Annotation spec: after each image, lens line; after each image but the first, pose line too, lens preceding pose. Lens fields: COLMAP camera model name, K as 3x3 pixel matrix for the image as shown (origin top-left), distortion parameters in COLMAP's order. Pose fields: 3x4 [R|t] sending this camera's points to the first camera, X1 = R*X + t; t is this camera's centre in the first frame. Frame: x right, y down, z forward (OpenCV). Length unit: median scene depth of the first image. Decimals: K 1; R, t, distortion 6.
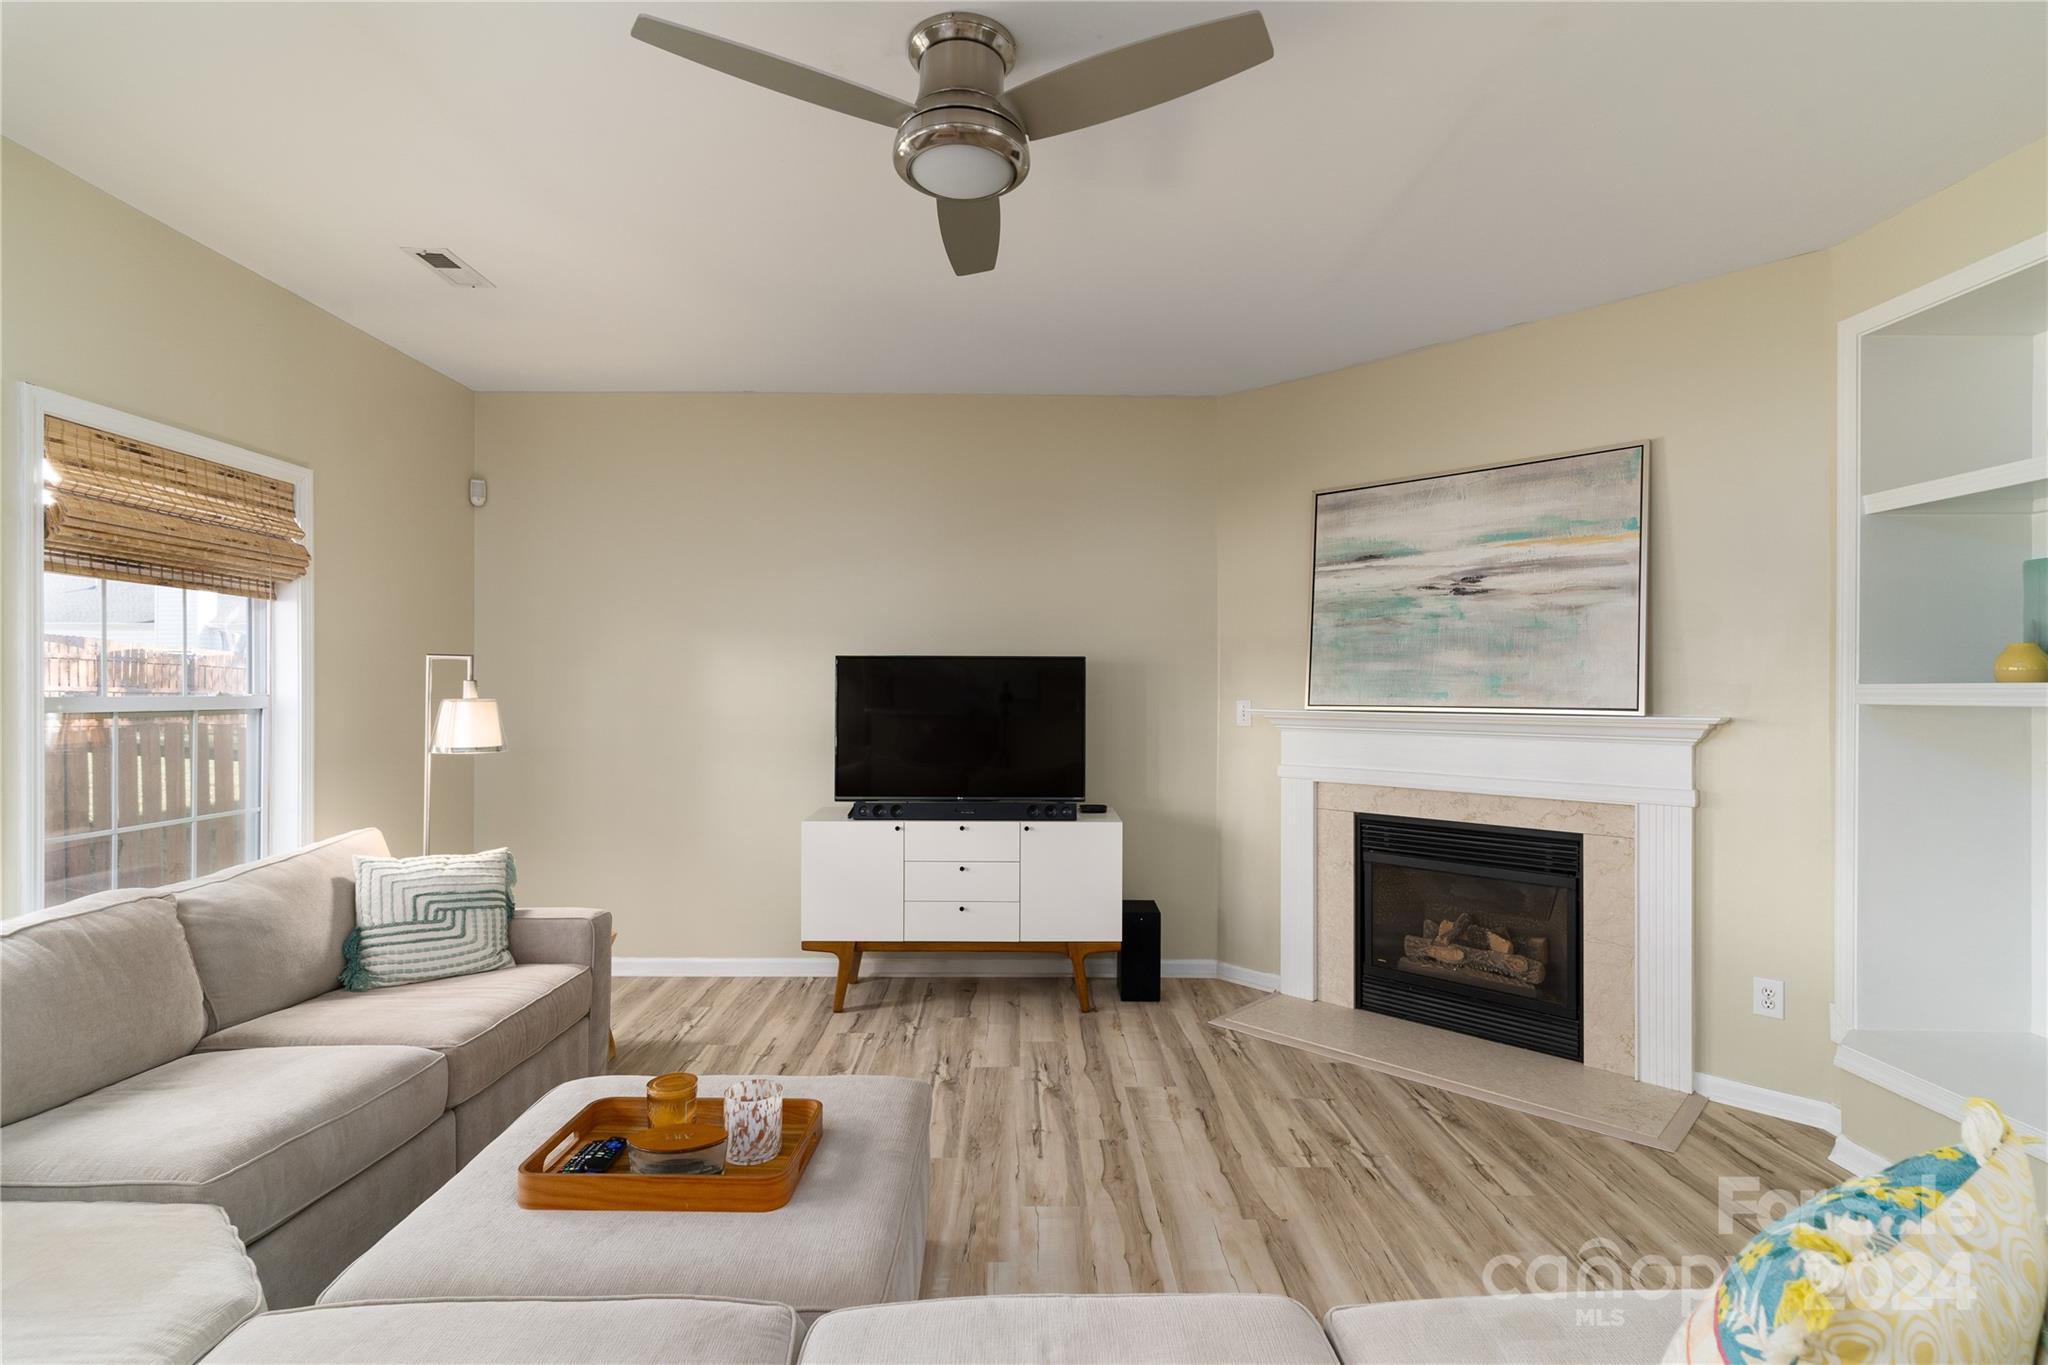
lens RADIAL K [[984.9, 0, 1016.9], [0, 984.9, 674.2], [0, 0, 1]] dist [0.007630, -0.002005]
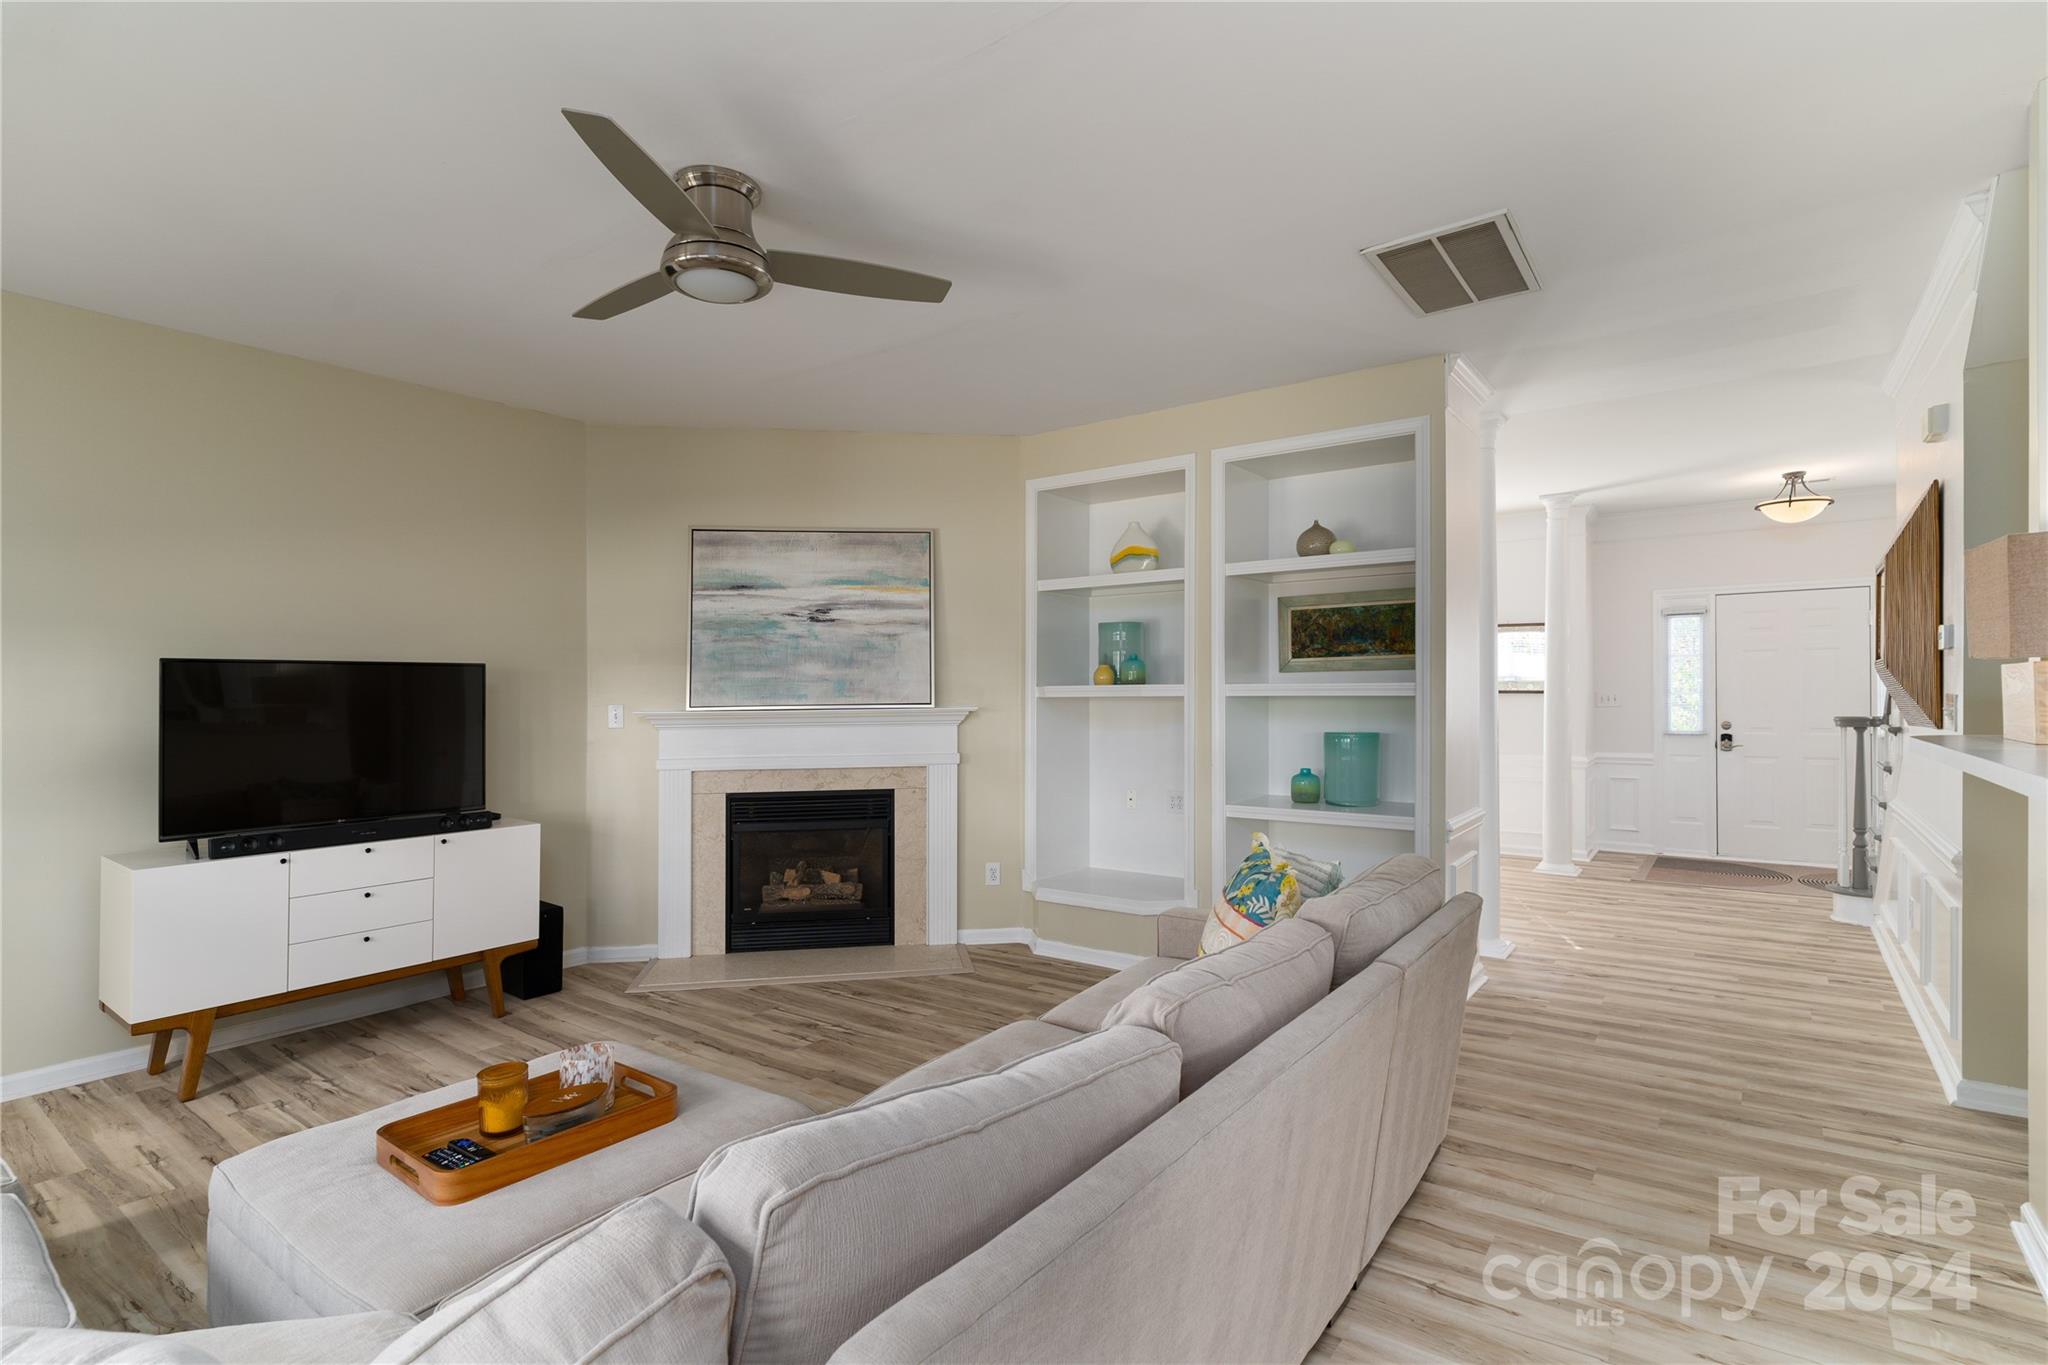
lens RADIAL K [[984.9, 0, 1020.6], [0, 984.9, 673.2], [0, 0, 1]] dist [0.007630, -0.002005]
pose [[0.604343, 0.004634, 0.796711, -0.446149], [0.001835, 0.999972, -0.007208, -0.000089], [-0.796722, 0.005818, 0.604317, -0.037800]]
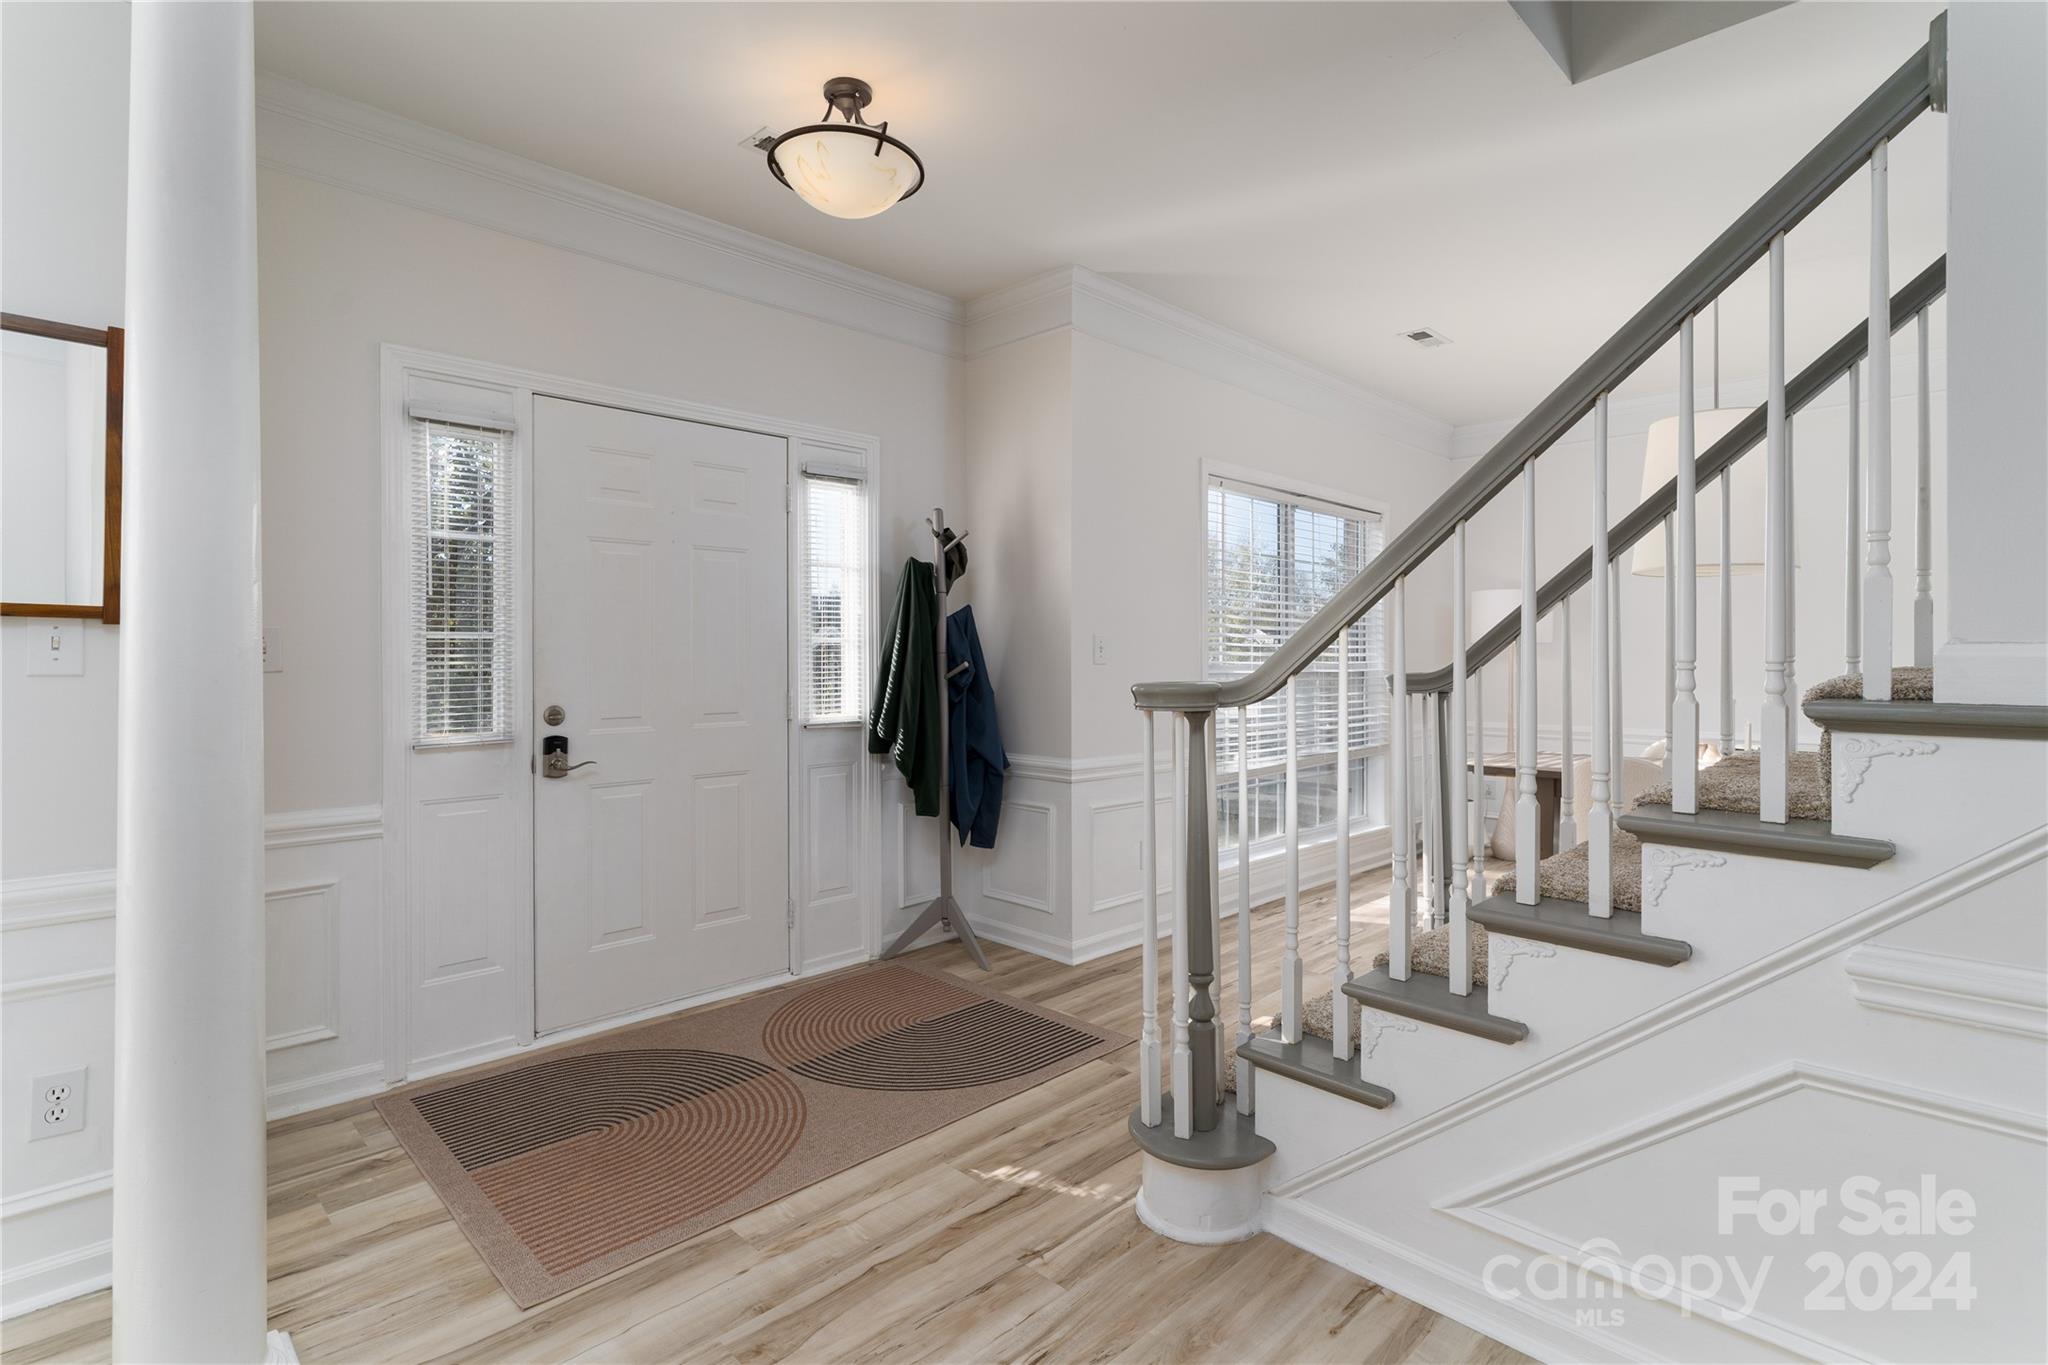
lens RADIAL K [[984.9, 0, 1018.8], [0, 984.9, 677.6], [0, 0, 1]] dist [0.007630, -0.002005]
pose [[-0.692240, -0.017503, 0.721455, 1.014554], [-0.008010, 0.999831, 0.016570, 0.041349], [-0.721623, 0.005691, -0.692263, 0.293836]]
